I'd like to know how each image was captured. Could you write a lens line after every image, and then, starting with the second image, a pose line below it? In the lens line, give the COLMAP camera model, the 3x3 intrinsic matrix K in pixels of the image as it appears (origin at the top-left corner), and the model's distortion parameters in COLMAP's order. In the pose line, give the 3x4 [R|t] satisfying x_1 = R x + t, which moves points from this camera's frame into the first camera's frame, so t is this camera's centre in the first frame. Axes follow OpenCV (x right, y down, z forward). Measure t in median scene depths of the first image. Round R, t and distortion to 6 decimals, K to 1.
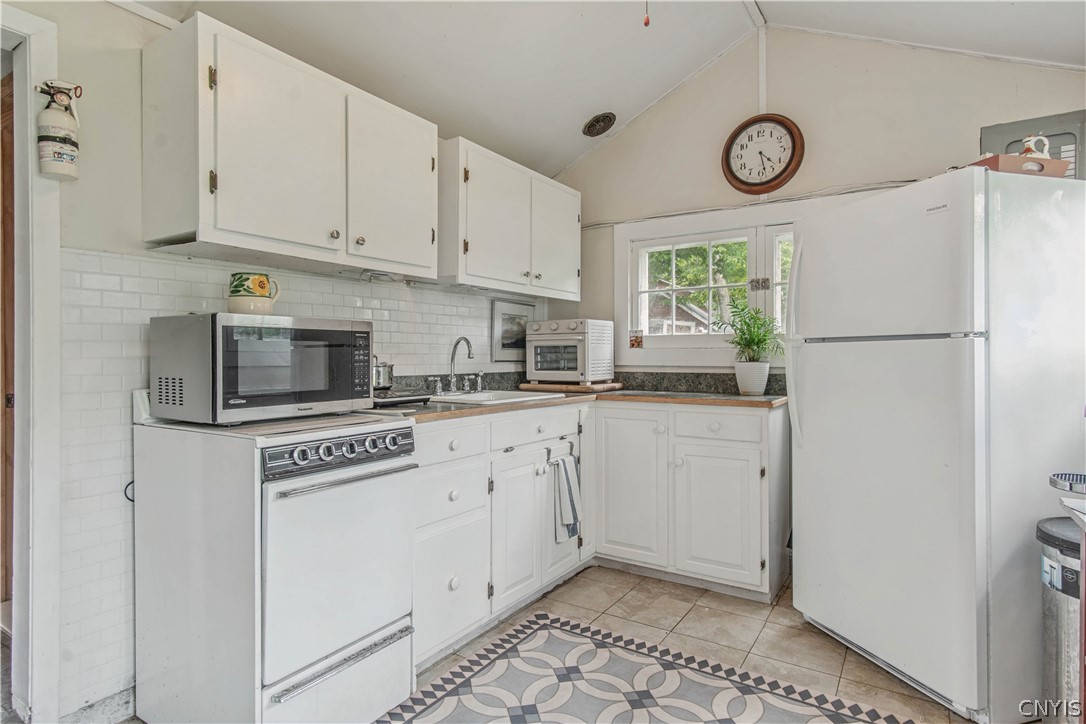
lens RADIAL K [[583.3, 0, 542.5], [0, 583.3, 365.8], [0, 0, 1]] dist [-0.001565, 0.001298]
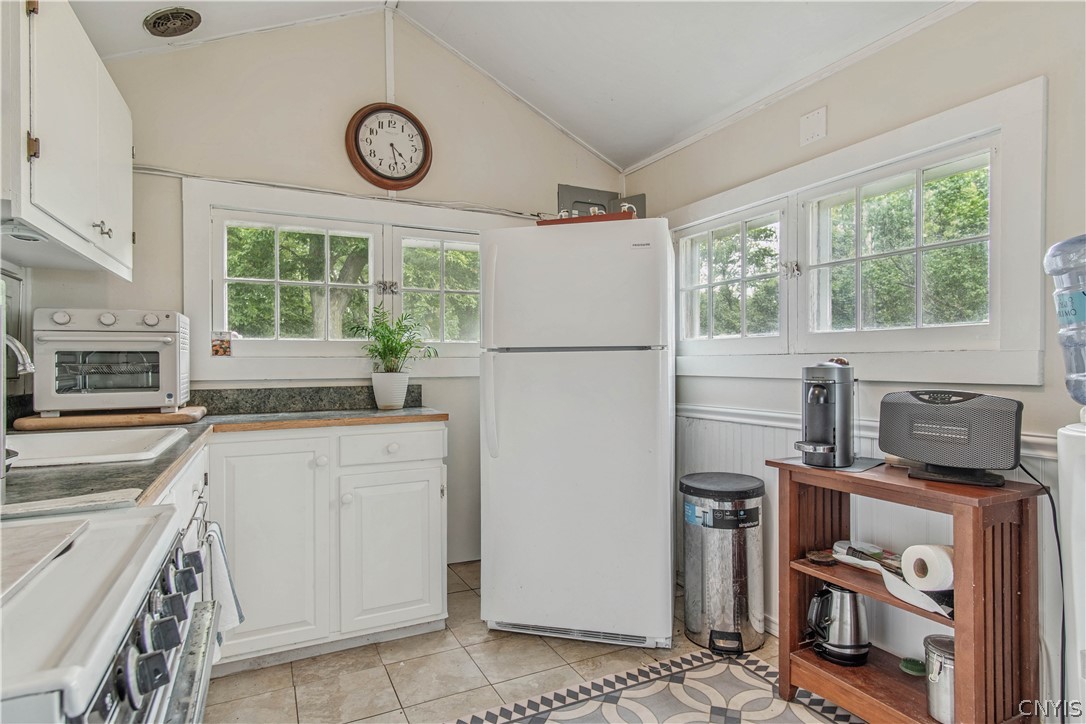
lens RADIAL K [[583.3, 0, 542.5], [0, 583.3, 365.8], [0, 0, 1]] dist [-0.001565, 0.001298]
pose [[0.503261, -0.005869, 0.864114, -0.303396], [0.021158, 0.999761, -0.005532, -0.006849], [-0.863875, 0.021067, 0.503265, 0.339007]]
